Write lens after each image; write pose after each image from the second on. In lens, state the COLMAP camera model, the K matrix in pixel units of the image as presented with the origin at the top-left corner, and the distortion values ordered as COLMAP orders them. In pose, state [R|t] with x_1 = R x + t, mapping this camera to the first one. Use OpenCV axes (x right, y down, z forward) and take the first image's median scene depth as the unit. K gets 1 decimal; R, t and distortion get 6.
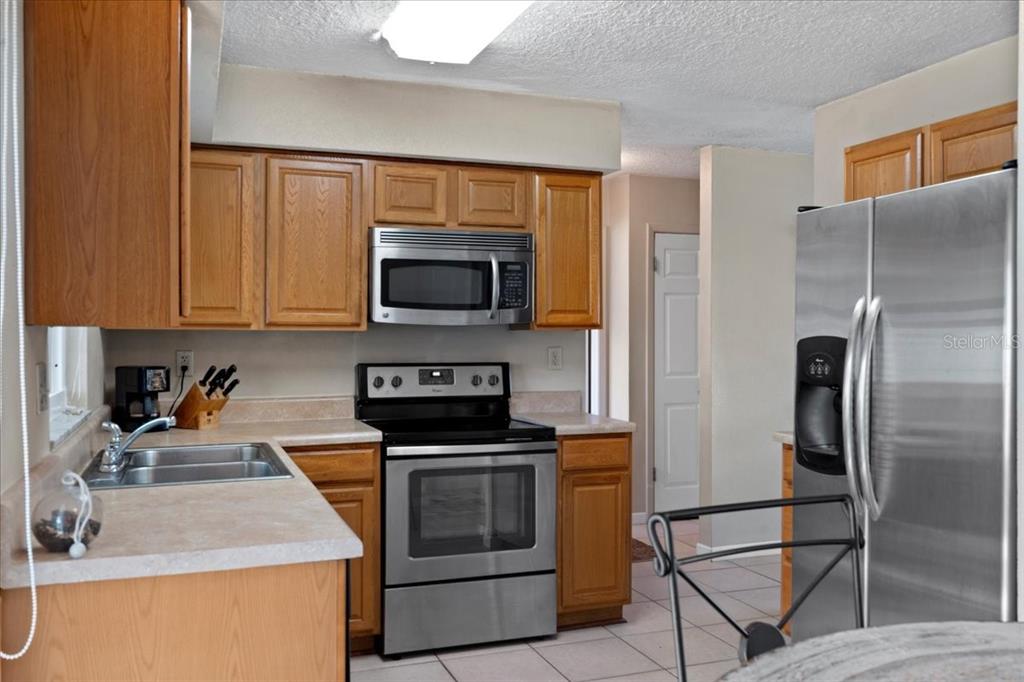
lens RADIAL K [[890.5, 0, 513.5], [0, 890.5, 339.4], [0, 0, 1]] dist [0.014807, 0.005214]
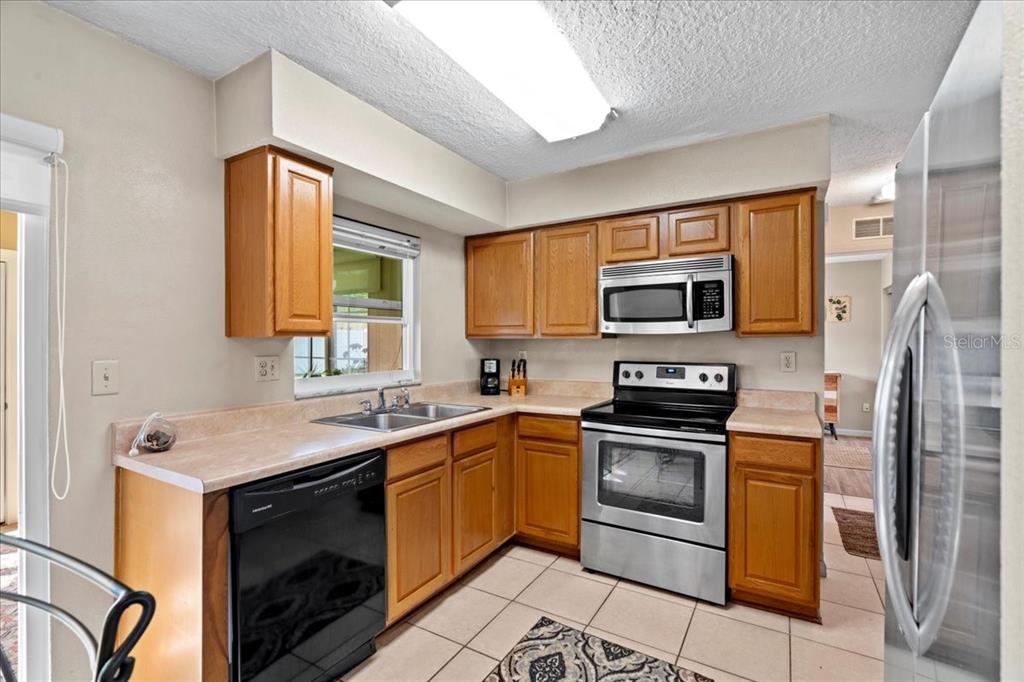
lens RADIAL K [[462.4, 0, 511.6], [0, 462.4, 343.3], [0, 0, 1]] dist [-0.000440, 0.000699]
pose [[0.628249, 0.002860, -0.778007, 0.316995], [-0.003632, 0.999993, 0.000743, -0.001784], [0.778004, 0.002360, 0.628255, 0.398331]]
